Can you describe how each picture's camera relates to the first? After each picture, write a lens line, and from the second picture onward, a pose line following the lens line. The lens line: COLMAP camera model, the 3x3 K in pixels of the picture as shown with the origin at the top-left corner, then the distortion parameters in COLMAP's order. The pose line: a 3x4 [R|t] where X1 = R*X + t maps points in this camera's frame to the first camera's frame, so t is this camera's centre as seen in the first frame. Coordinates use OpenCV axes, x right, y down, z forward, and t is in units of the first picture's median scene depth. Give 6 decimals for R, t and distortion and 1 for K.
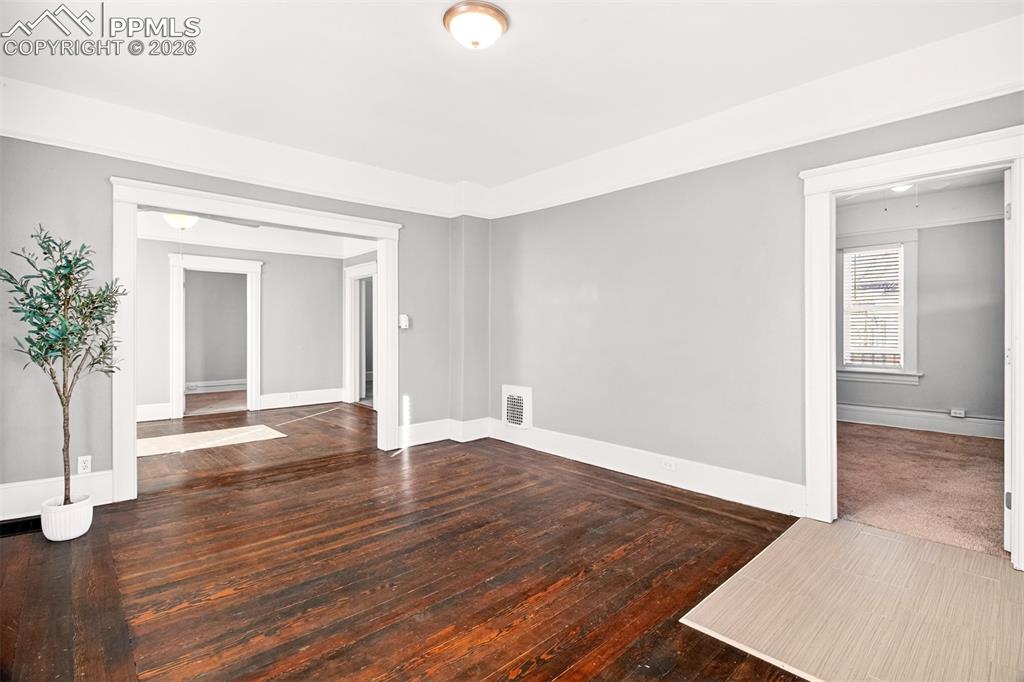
lens RADIAL K [[492.3, 0, 510.7], [0, 492.3, 332.5], [0, 0, 1]] dist [-0.000554, -0.002816]
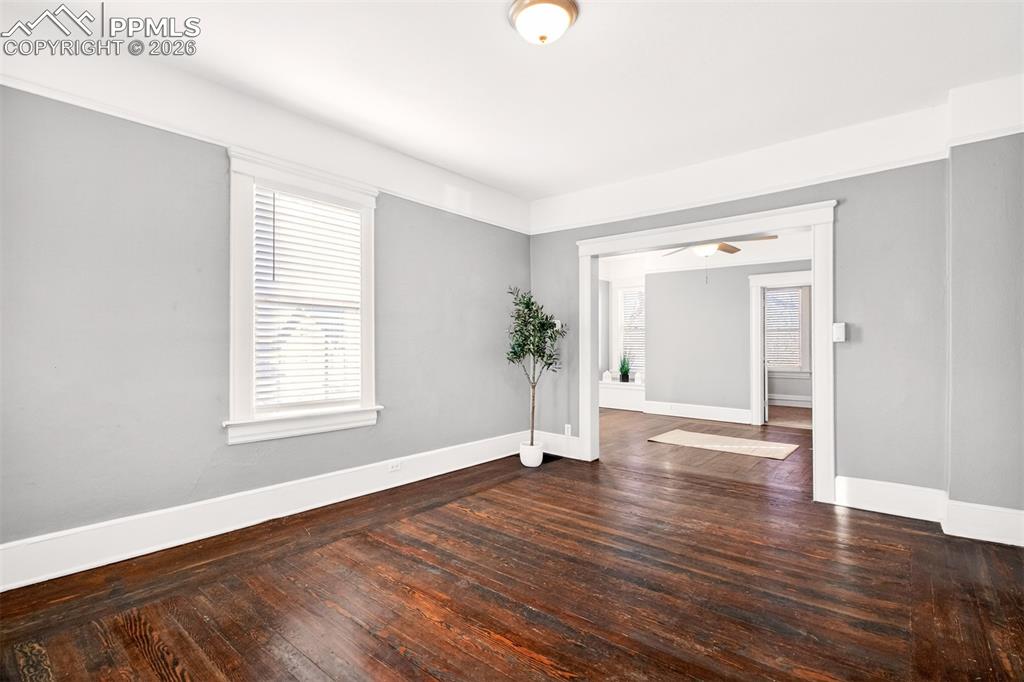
lens RADIAL K [[492.3, 0, 511.6], [0, 492.3, 337.1], [0, 0, 1]] dist [-0.000554, -0.002816]
pose [[0.109932, -0.015058, -0.993825, 0.771673], [-0.008102, 0.999838, -0.016045, 0.001790], [0.993906, 0.009816, 0.109792, 0.741765]]
